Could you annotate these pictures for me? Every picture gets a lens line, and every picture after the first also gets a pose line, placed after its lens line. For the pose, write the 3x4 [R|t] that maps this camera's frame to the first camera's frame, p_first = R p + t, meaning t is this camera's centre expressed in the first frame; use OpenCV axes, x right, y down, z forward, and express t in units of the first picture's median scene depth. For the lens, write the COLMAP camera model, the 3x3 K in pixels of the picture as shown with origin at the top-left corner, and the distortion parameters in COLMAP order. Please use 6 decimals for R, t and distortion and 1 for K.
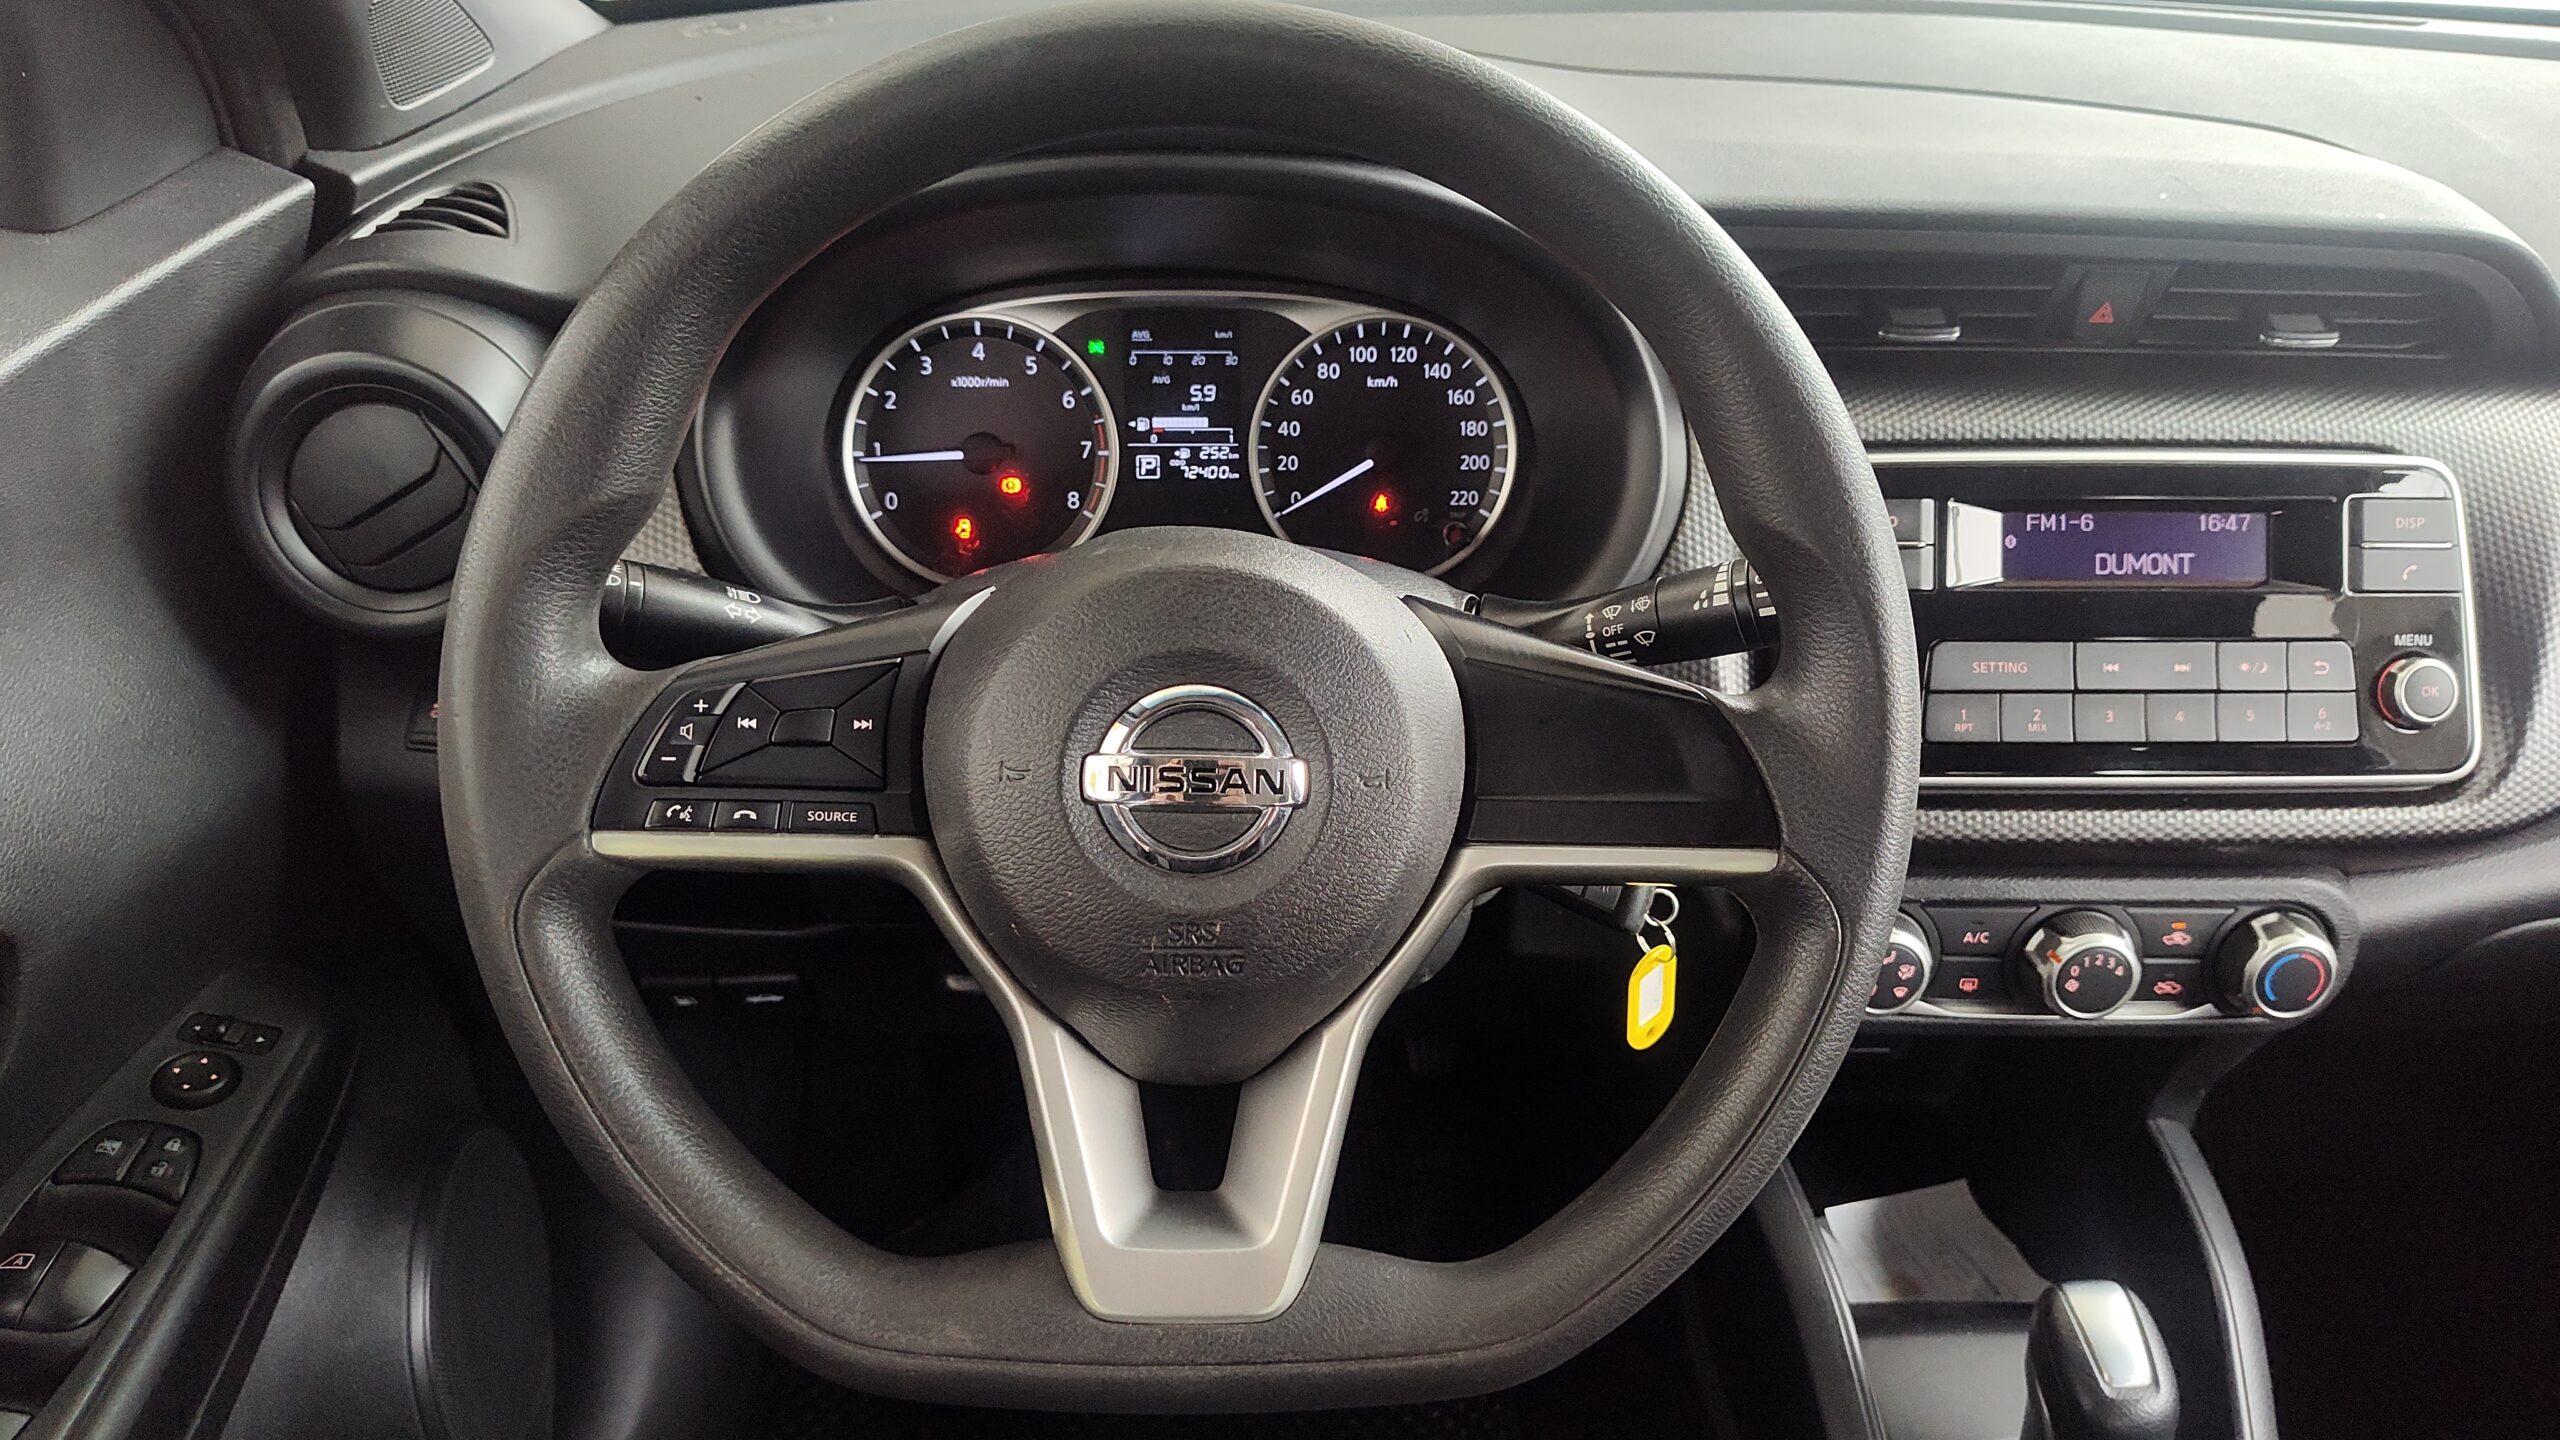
lens RADIAL K [[1793.8, 0, 1280.0], [0, 1793.8, 720.0], [0, 0, 1]] dist [0.025266, -0.000600]
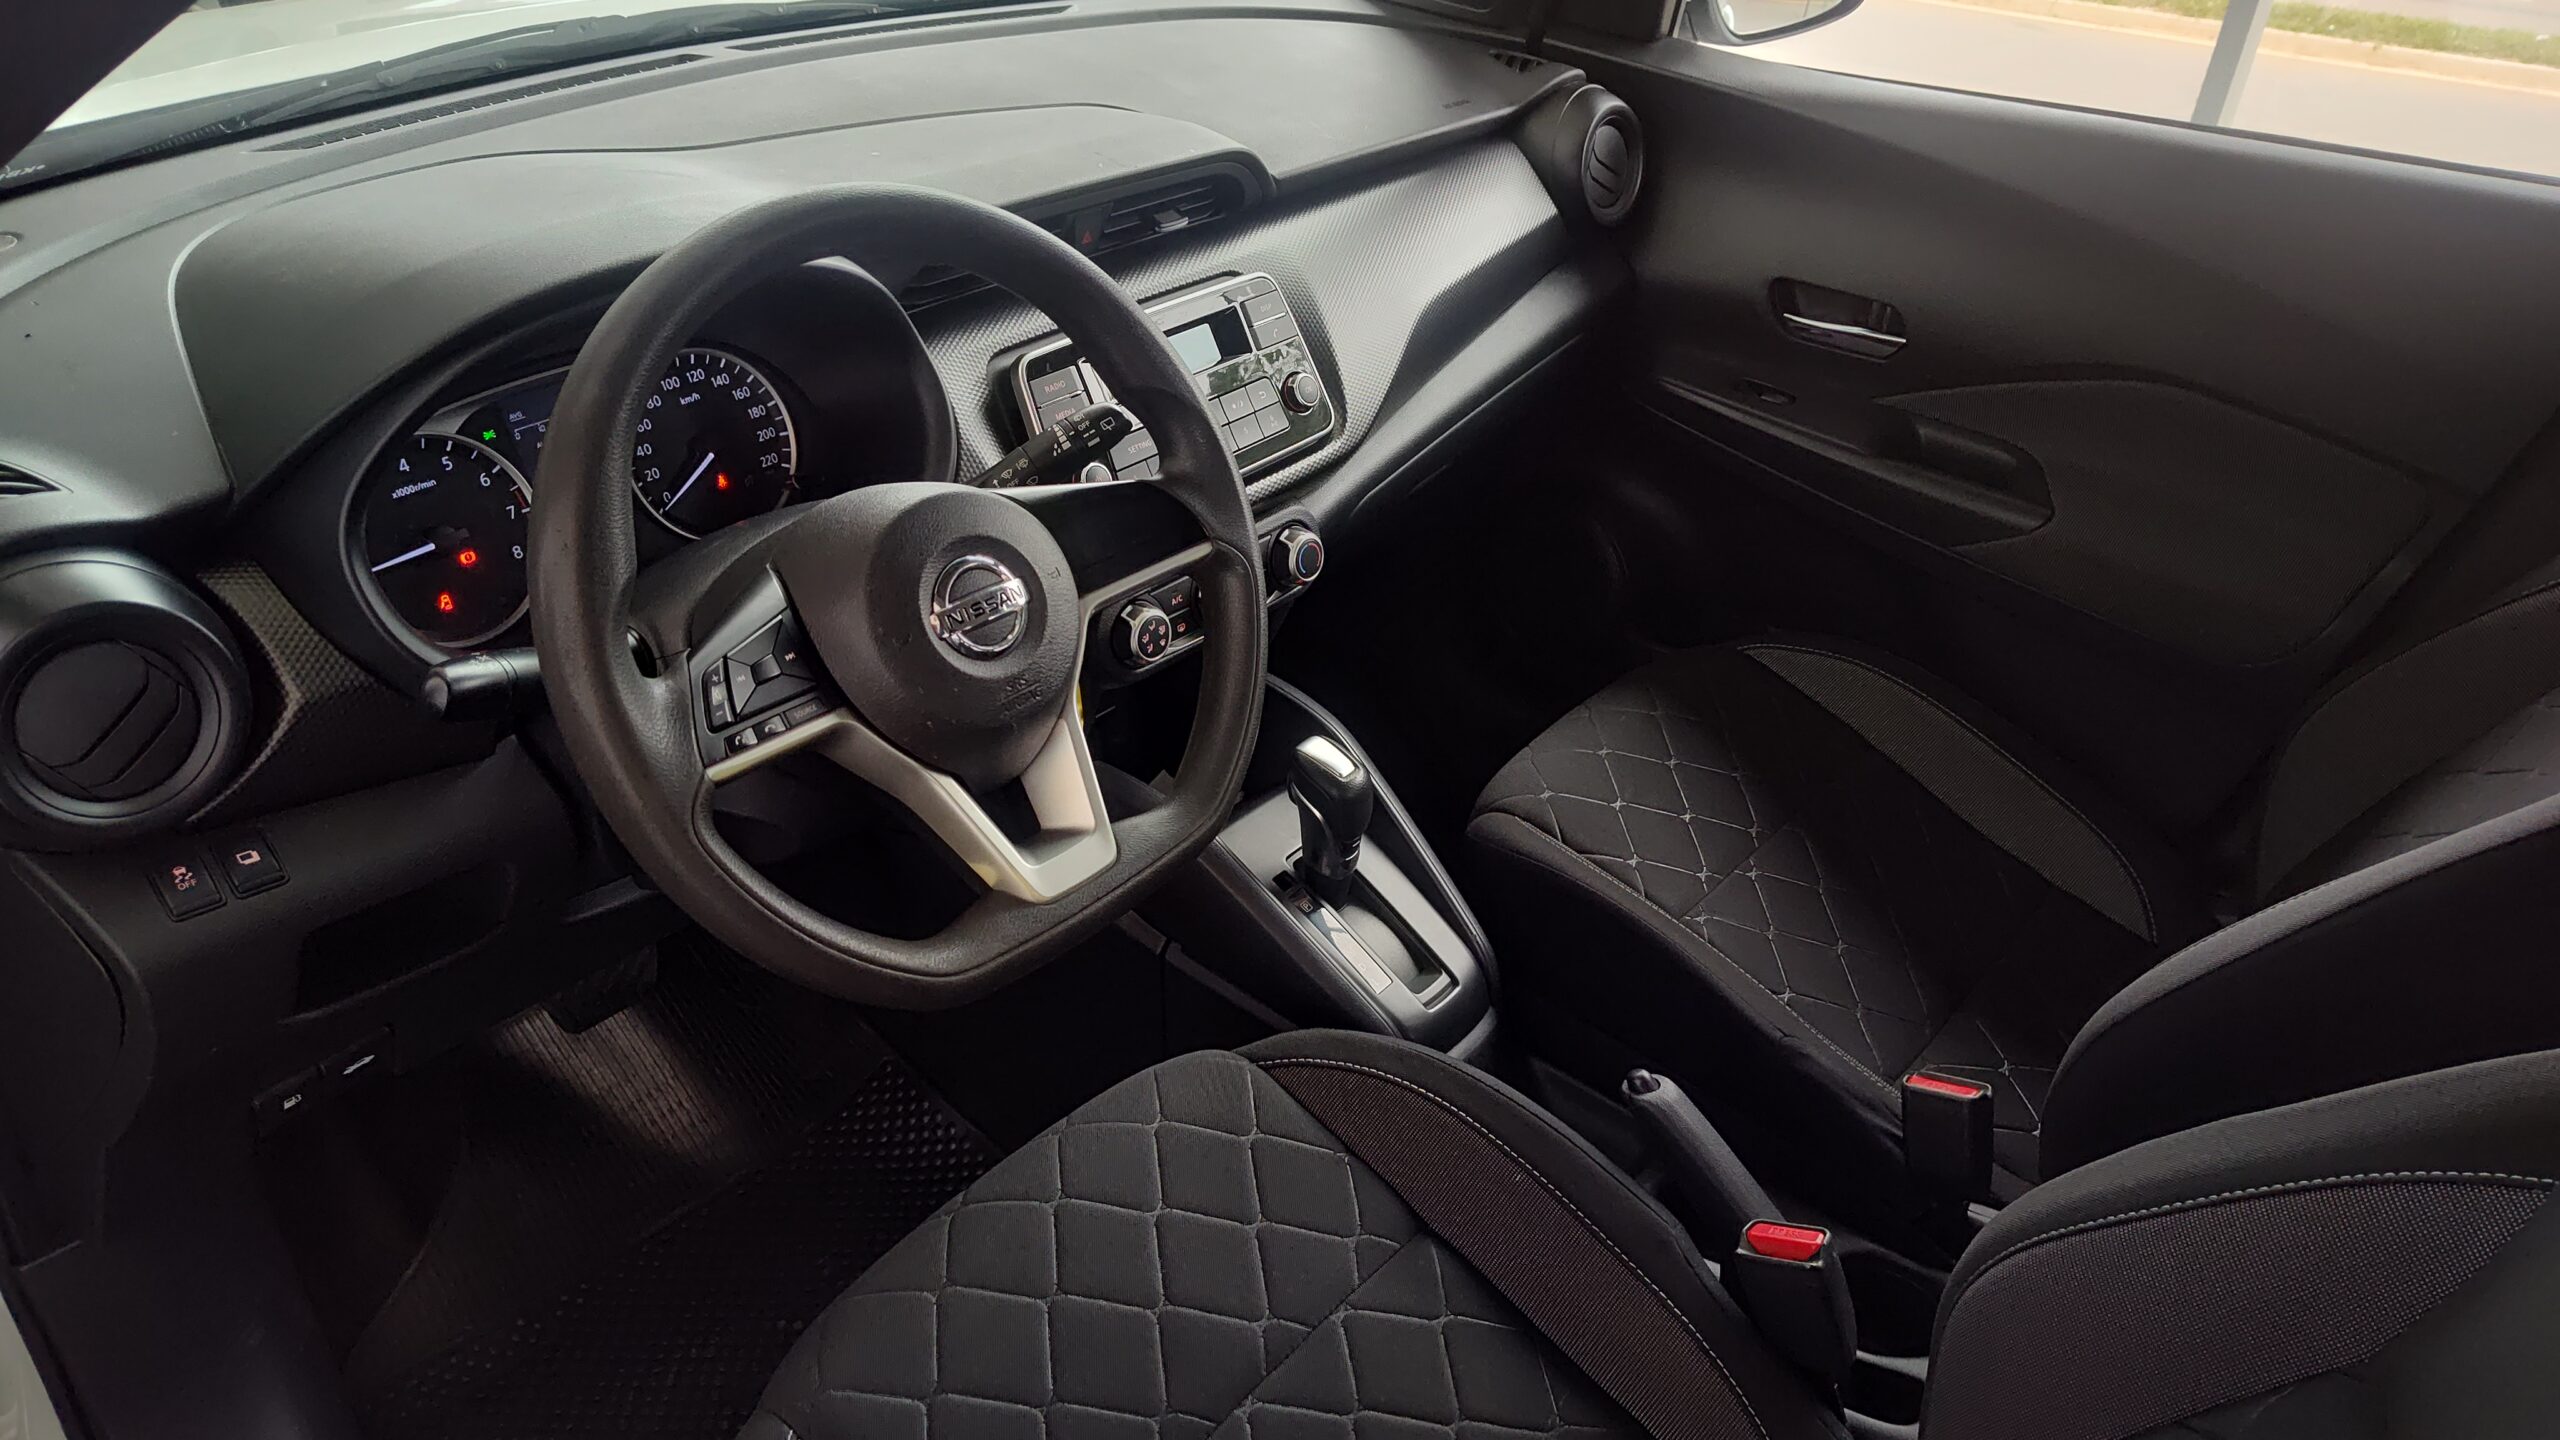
lens RADIAL K [[1793.8, 0, 1280.0], [0, 1793.8, 720.0], [0, 0, 1]] dist [0.025266, -0.000600]
pose [[0.668447, -0.396308, 0.629380, -0.616296], [0.365001, 0.912100, 0.186673, -0.054583], [-0.648037, 0.104943, 0.754344, -0.324335]]
